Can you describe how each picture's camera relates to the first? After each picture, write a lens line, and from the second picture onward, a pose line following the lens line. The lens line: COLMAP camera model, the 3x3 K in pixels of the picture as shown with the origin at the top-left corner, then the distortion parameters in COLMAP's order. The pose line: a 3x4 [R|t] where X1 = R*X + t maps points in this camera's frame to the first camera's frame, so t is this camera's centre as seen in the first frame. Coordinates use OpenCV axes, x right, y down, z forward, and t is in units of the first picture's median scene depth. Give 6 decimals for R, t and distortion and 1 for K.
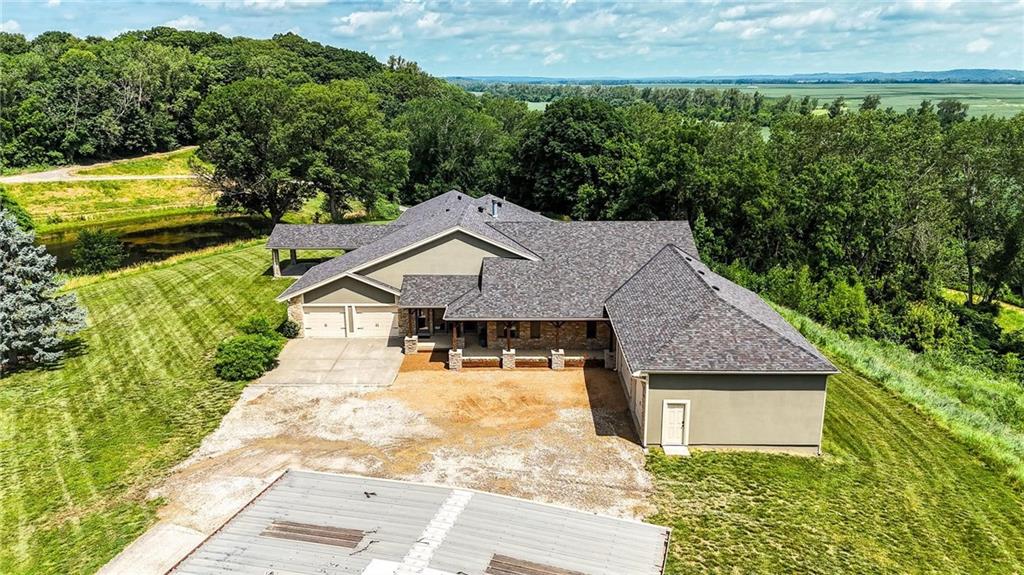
lens RADIAL K [[755.7, 0, 514.4], [0, 755.7, 283.0], [0, 0, 1]] dist [0.065472, -0.064855]
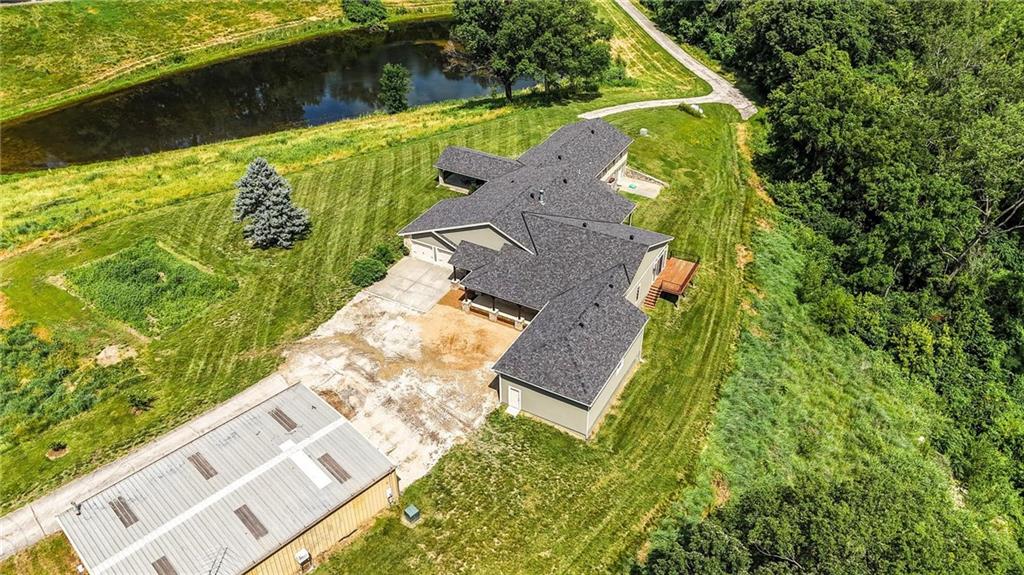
lens RADIAL K [[755.7, 0, 516.1], [0, 755.7, 284.0], [0, 0, 1]] dist [0.065472, -0.064855]
pose [[0.879680, 0.273900, -0.388770, 0.531547], [-0.123104, 0.920774, 0.370162, -0.466409], [0.459357, -0.277765, 0.843705, -0.289609]]
